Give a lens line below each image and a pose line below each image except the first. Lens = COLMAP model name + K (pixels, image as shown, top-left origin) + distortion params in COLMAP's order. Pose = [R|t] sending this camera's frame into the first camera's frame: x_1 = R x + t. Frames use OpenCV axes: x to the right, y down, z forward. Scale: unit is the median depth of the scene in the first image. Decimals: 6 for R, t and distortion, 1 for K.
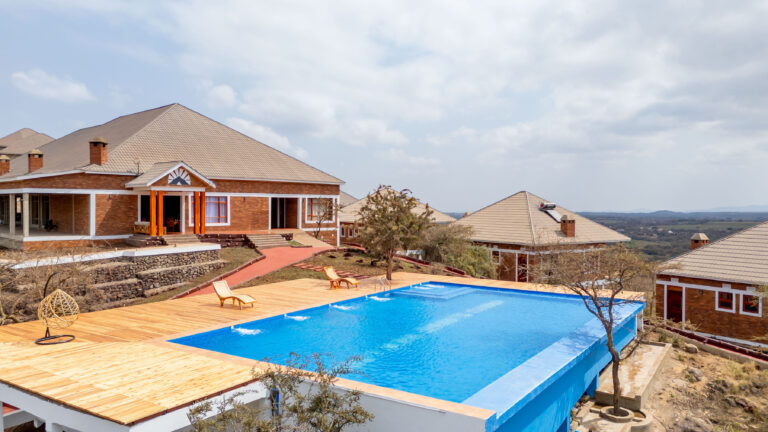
lens RADIAL K [[570.2, 0, 384.0], [0, 570.2, 216.0], [0, 0, 1]] dist [0.028229, -0.006076]
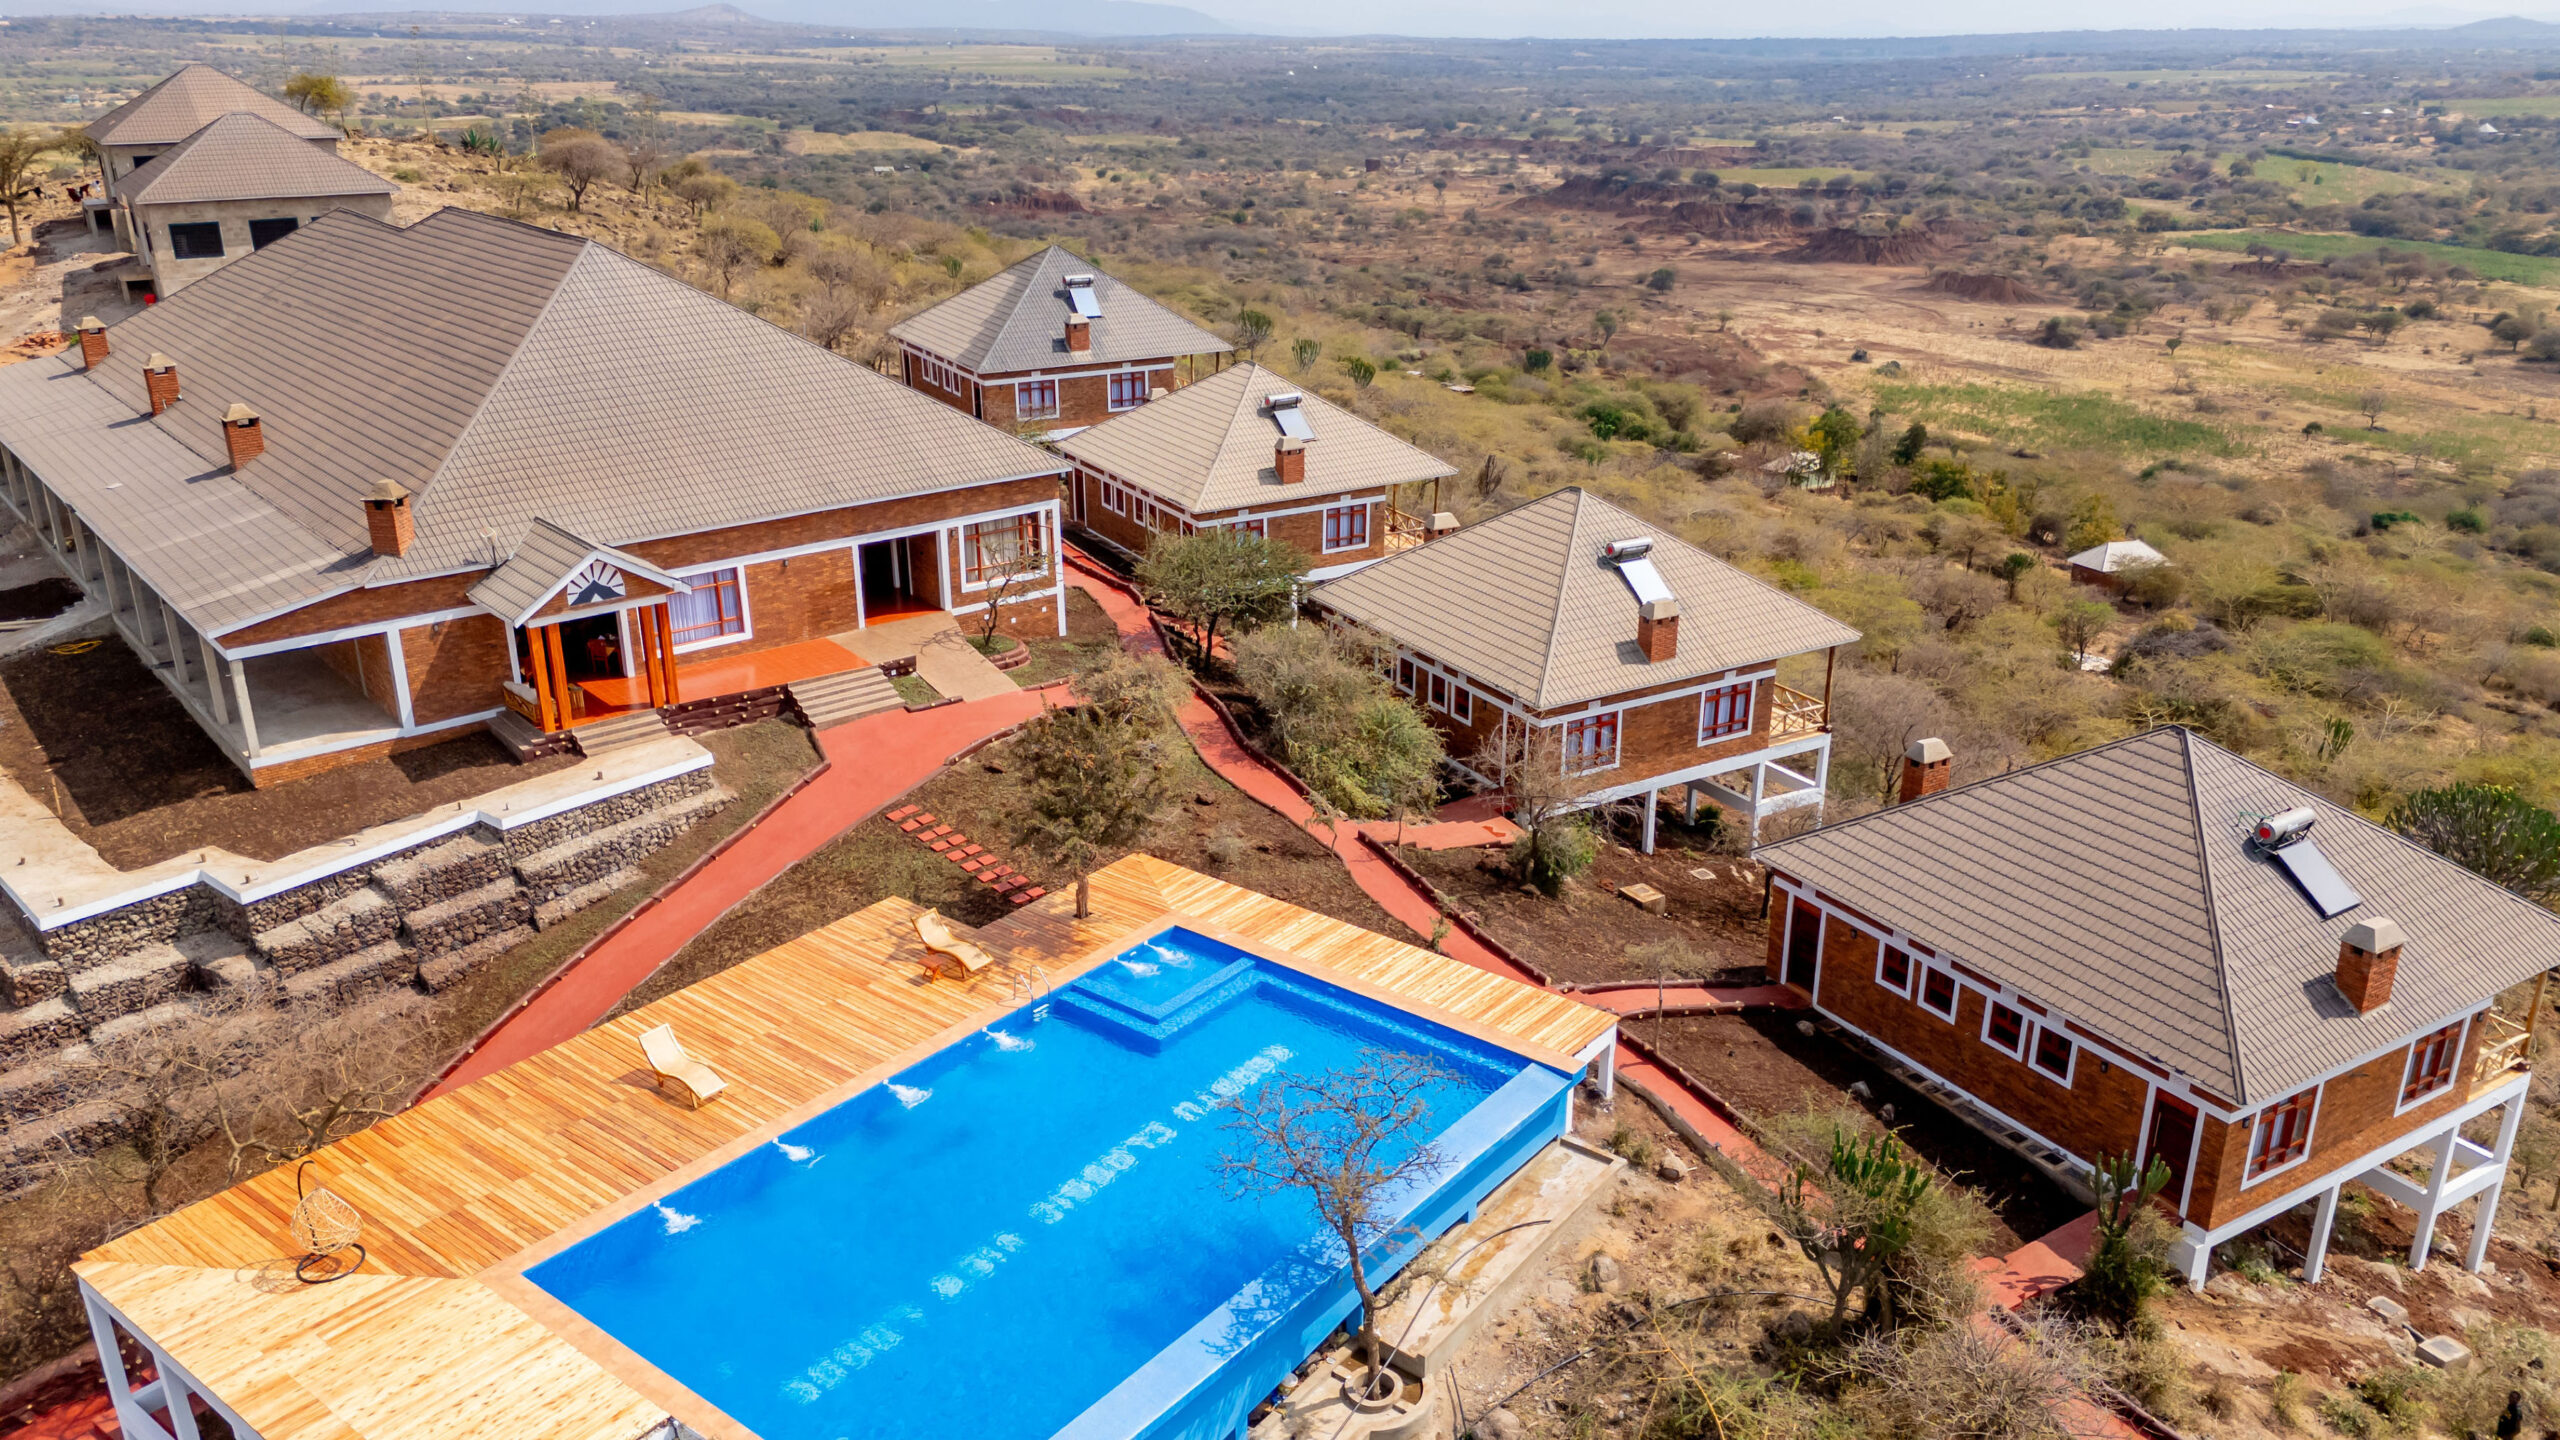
lens RADIAL K [[1900.6, 0, 1280.0], [0, 1900.6, 720.0], [0, 0, 1]] dist [0.028229, -0.006076]
pose [[0.996171, 0.018349, -0.085477, 0.228207], [0.010783, 0.944473, 0.328412, -0.406458], [0.086757, -0.328076, 0.940659, -0.229216]]
